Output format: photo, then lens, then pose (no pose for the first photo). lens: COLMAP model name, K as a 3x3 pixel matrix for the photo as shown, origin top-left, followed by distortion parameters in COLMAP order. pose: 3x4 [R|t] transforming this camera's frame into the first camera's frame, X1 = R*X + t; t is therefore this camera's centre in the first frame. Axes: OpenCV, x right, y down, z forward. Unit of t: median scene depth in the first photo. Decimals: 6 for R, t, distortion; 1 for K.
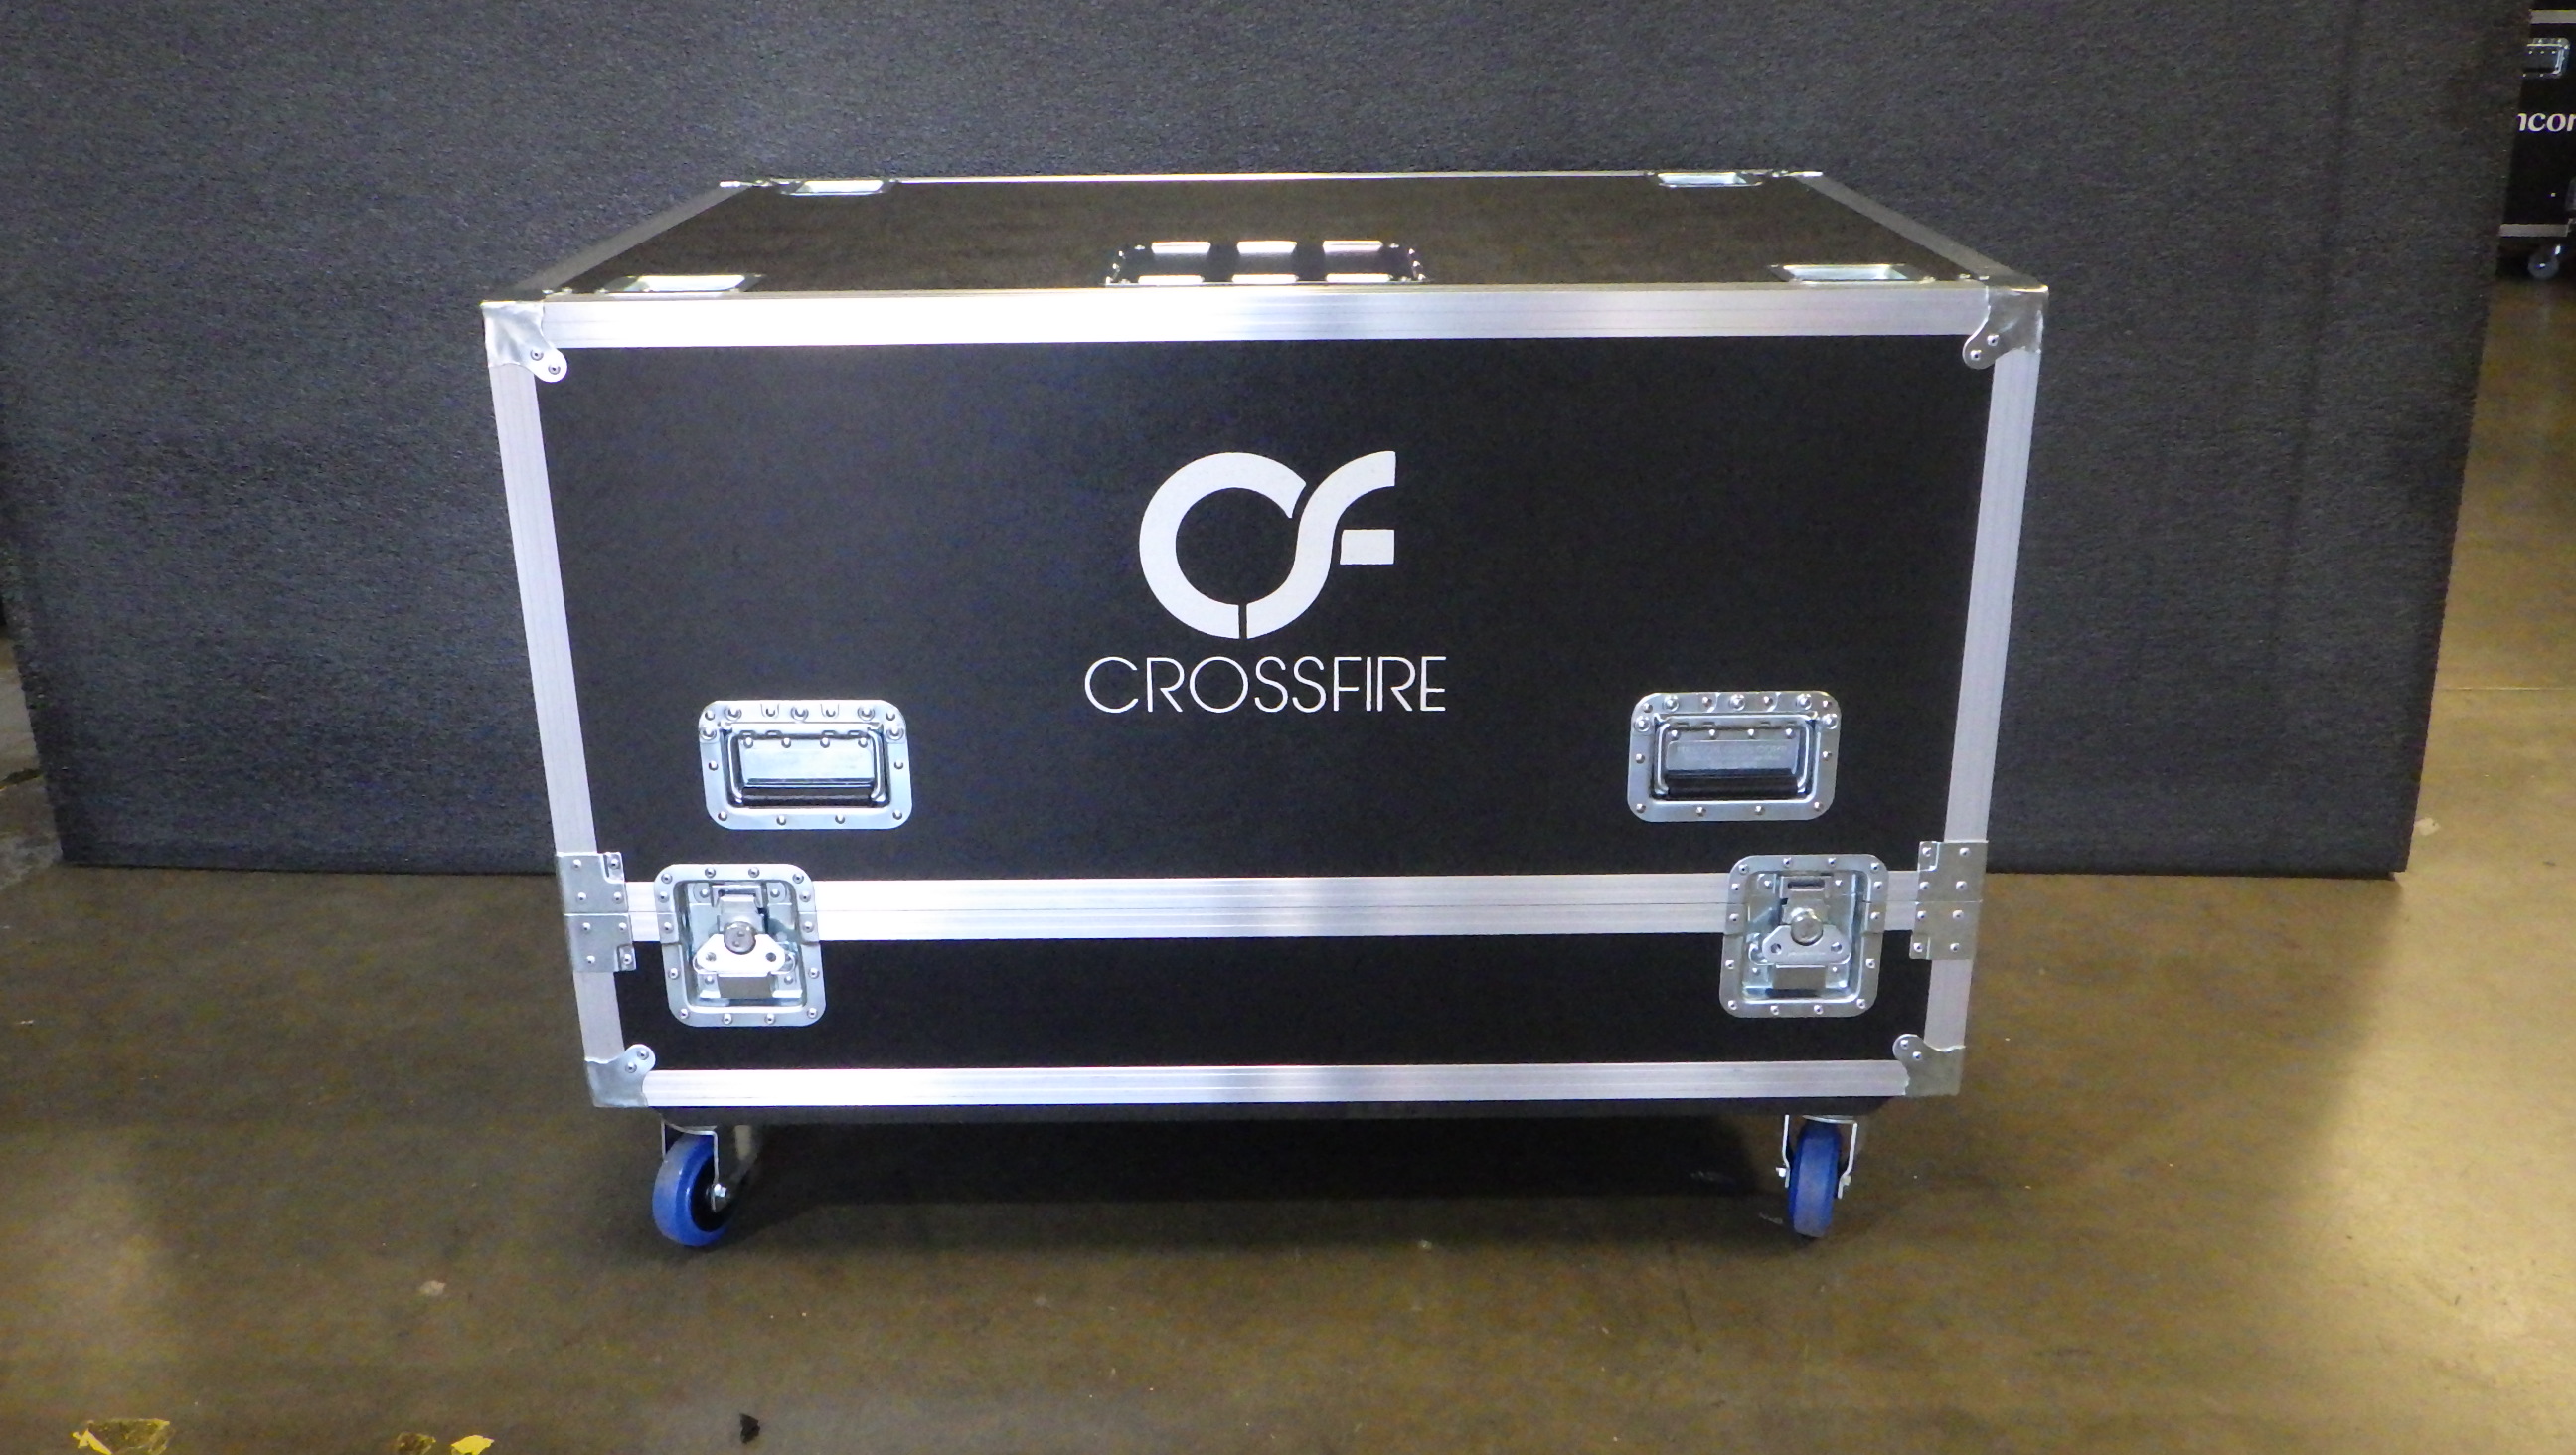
lens RADIAL K [[2161.3, 0, 1284.4], [0, 2161.3, 692.3], [0, 0, 1]] dist [-0.000173, -0.000740]
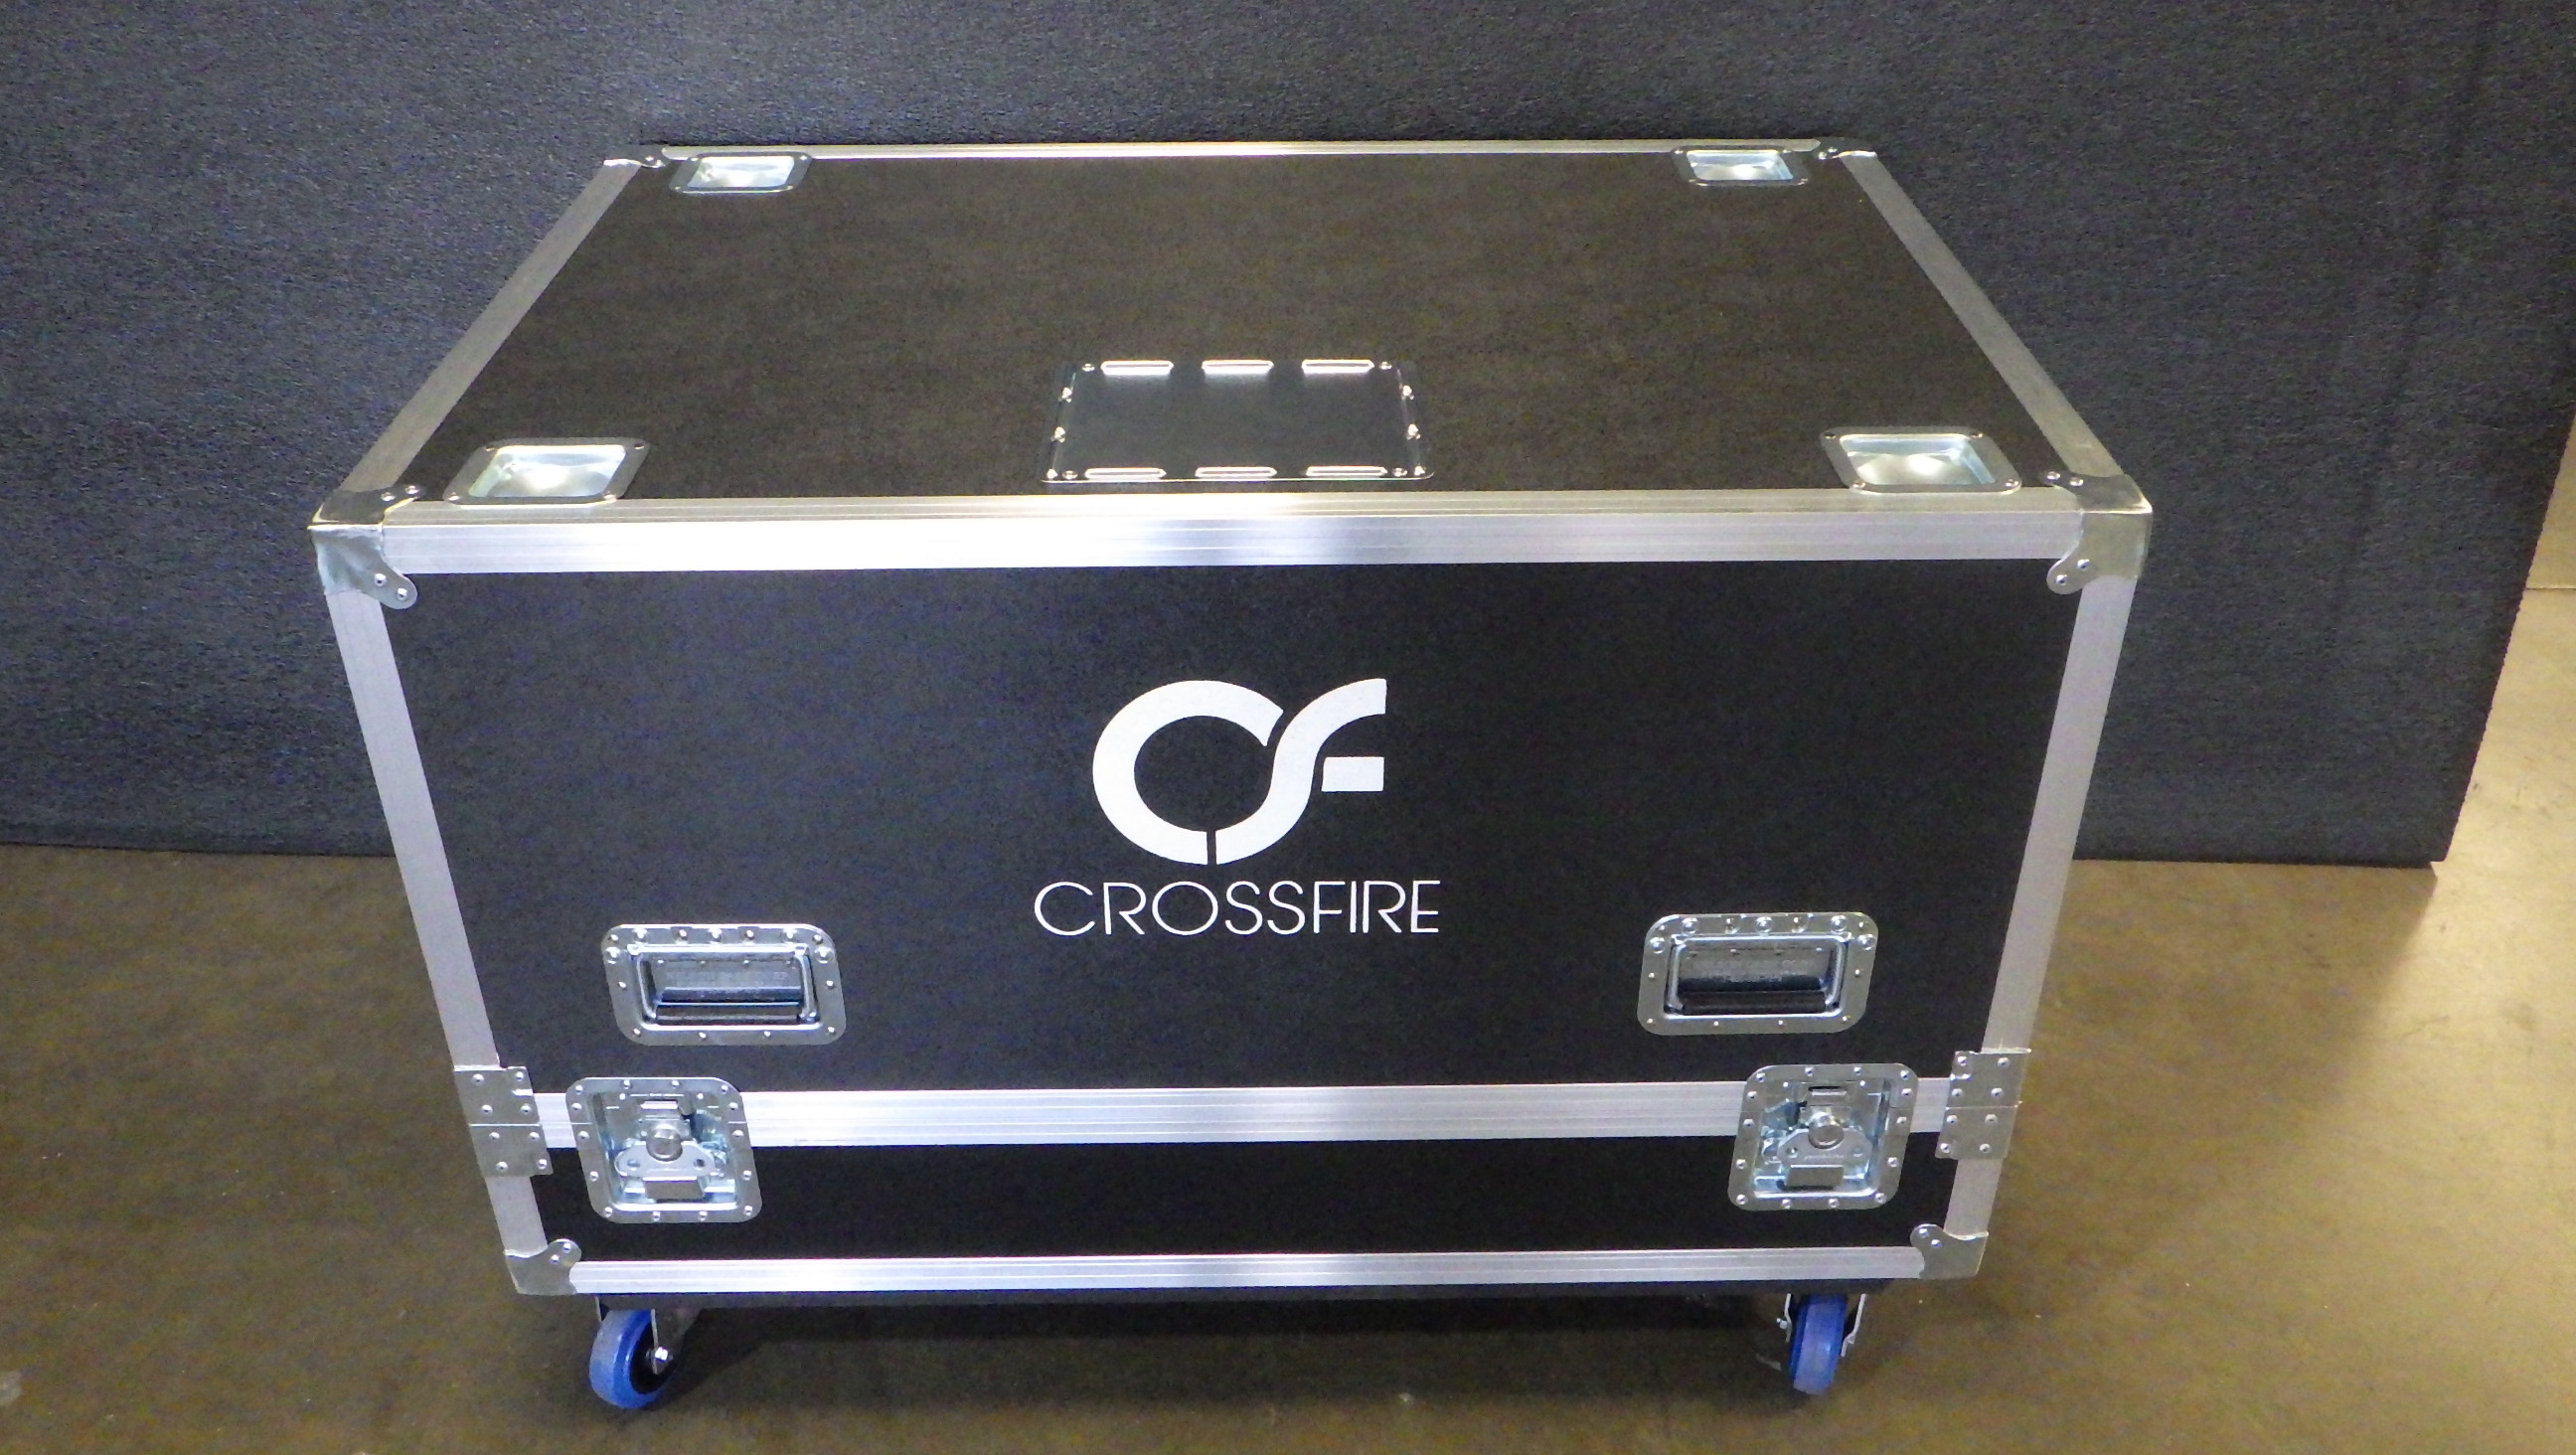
lens RADIAL K [[2161.3, 0, 1284.1], [0, 2161.3, 697.4], [0, 0, 1]] dist [-0.000173, -0.000740]
pose [[0.999920, -0.001225, 0.012605, -0.000584], [-0.001321, 0.979801, 0.199969, -0.227075], [-0.012595, -0.199969, 0.979721, 0.122504]]
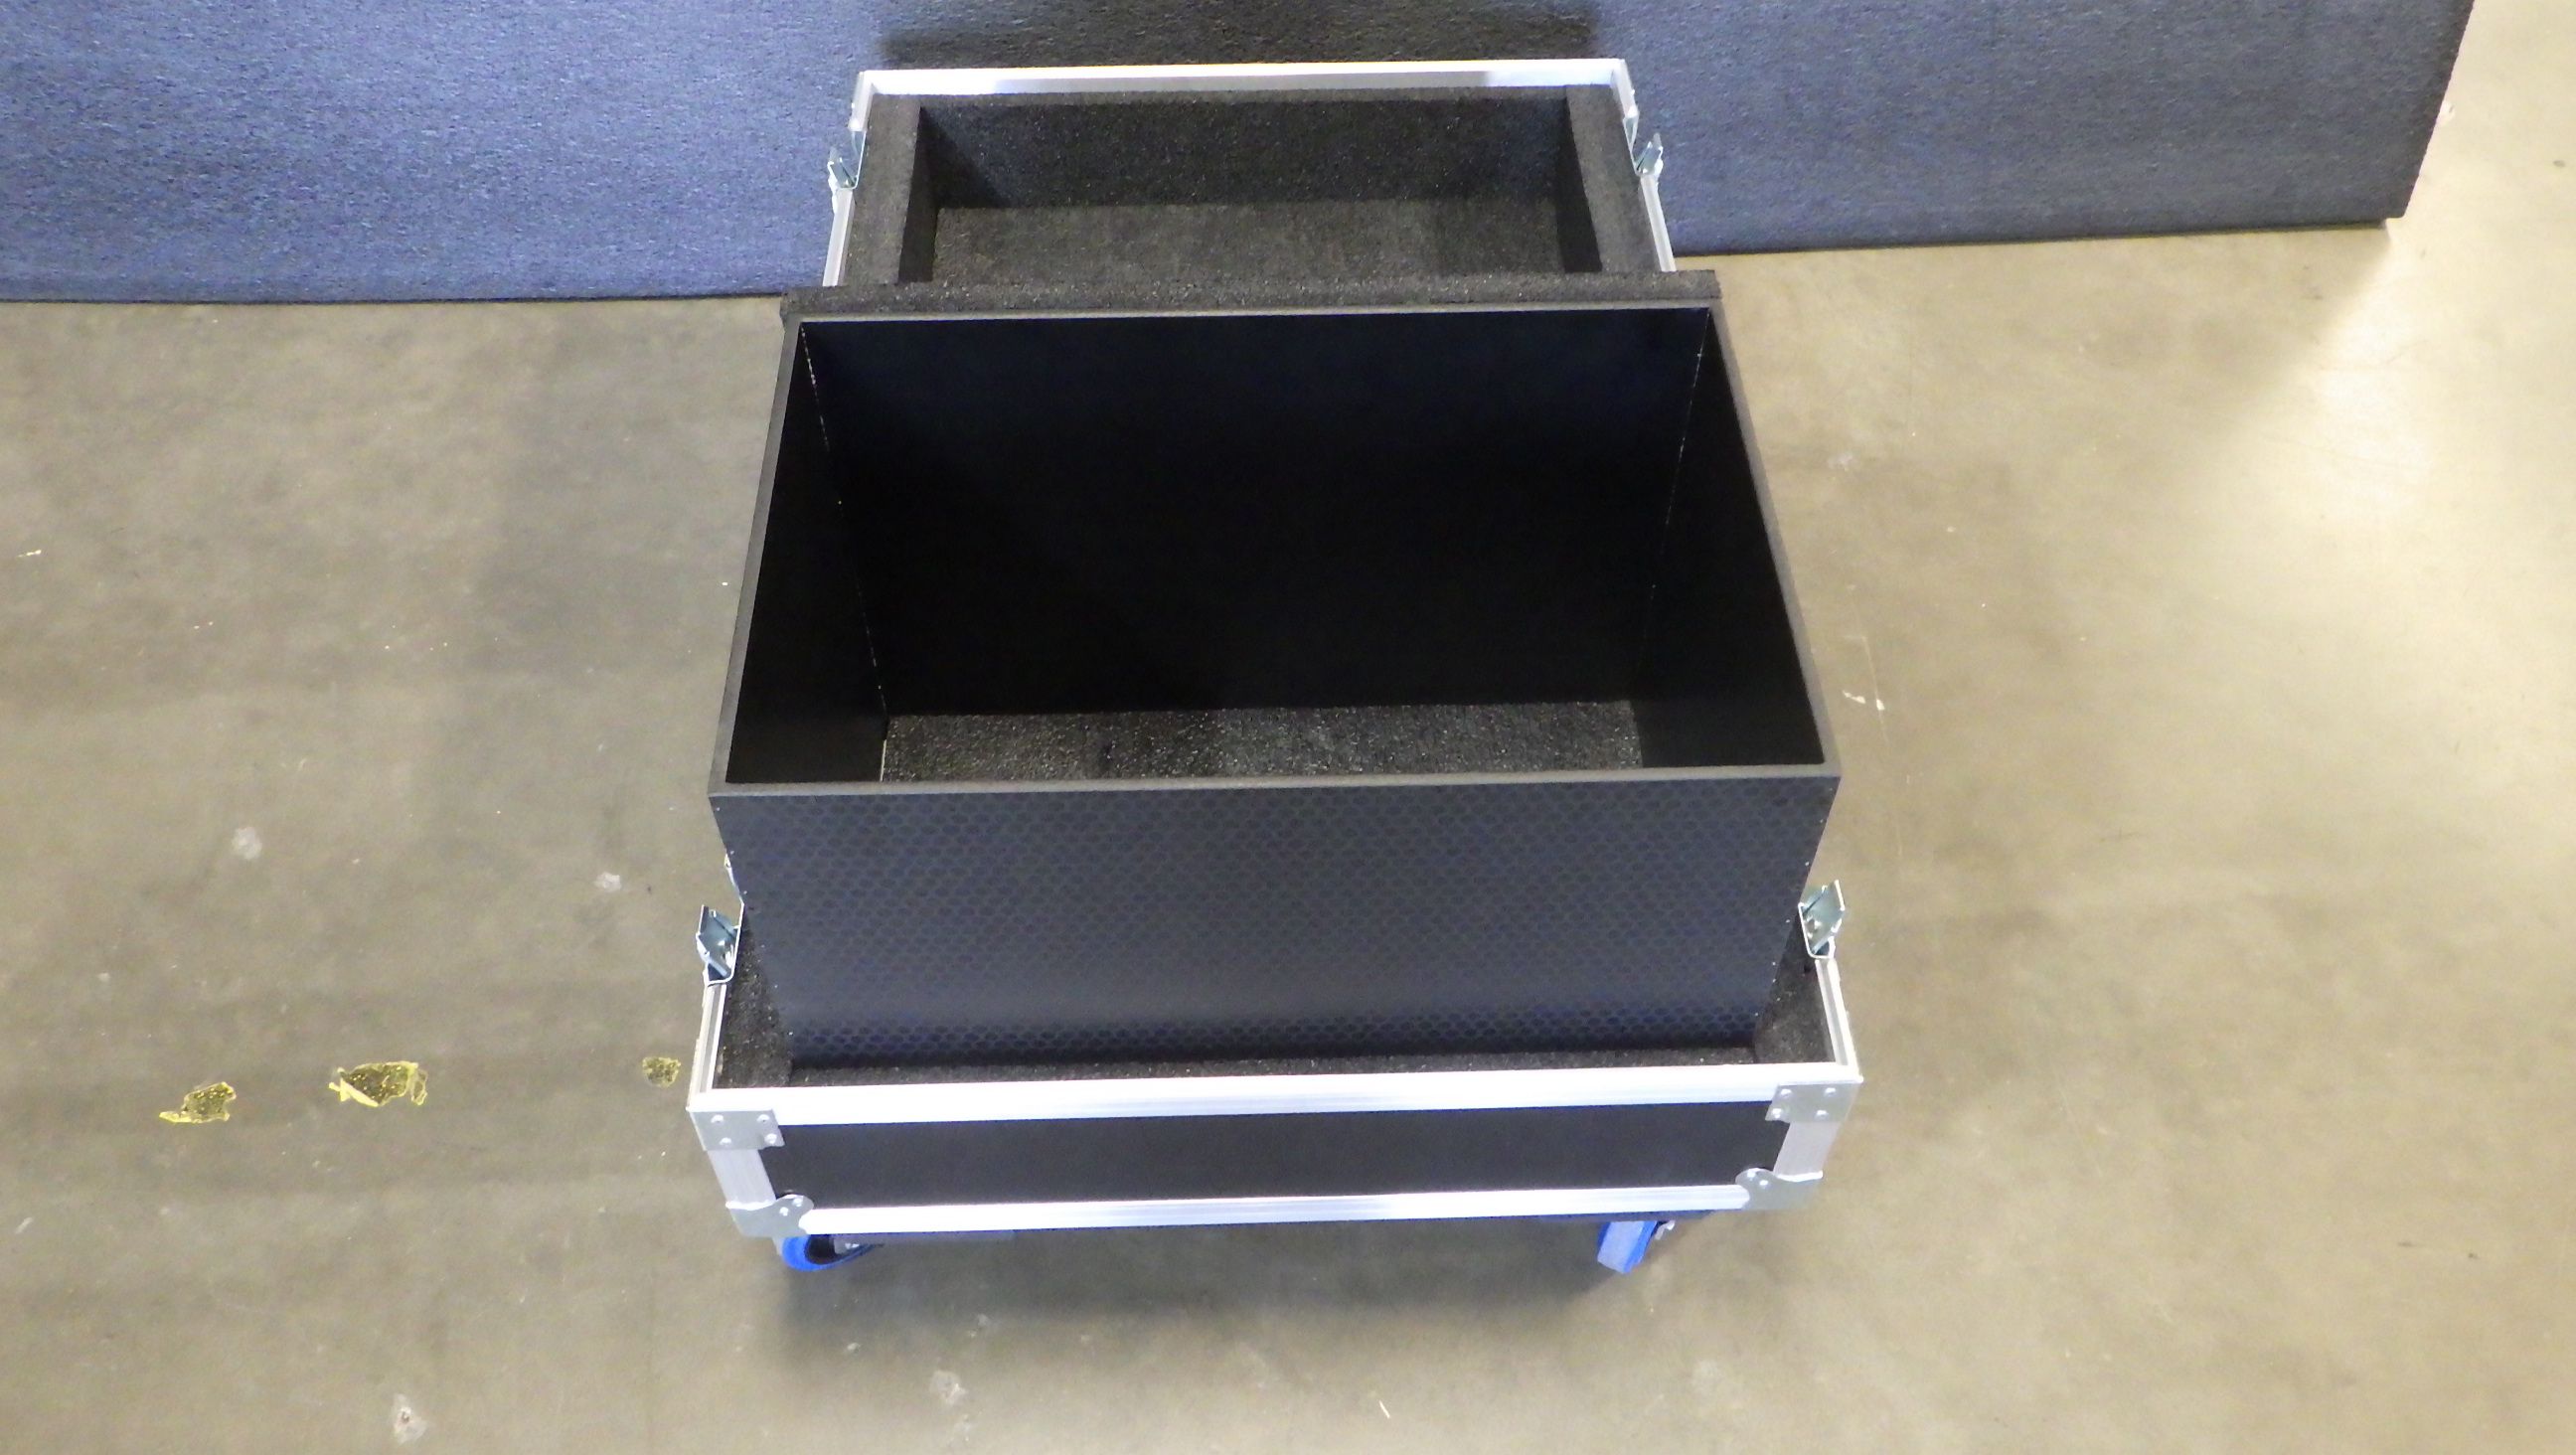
lens RADIAL K [[2161.3, 0, 1288.1], [0, 2161.3, 711.7], [0, 0, 1]] dist [-0.000173, -0.000740]
pose [[0.993178, -0.080306, 0.084546, -0.140421], [0.027955, 0.867890, 0.495970, -0.280894], [-0.113206, -0.490223, 0.864214, 0.097560]]
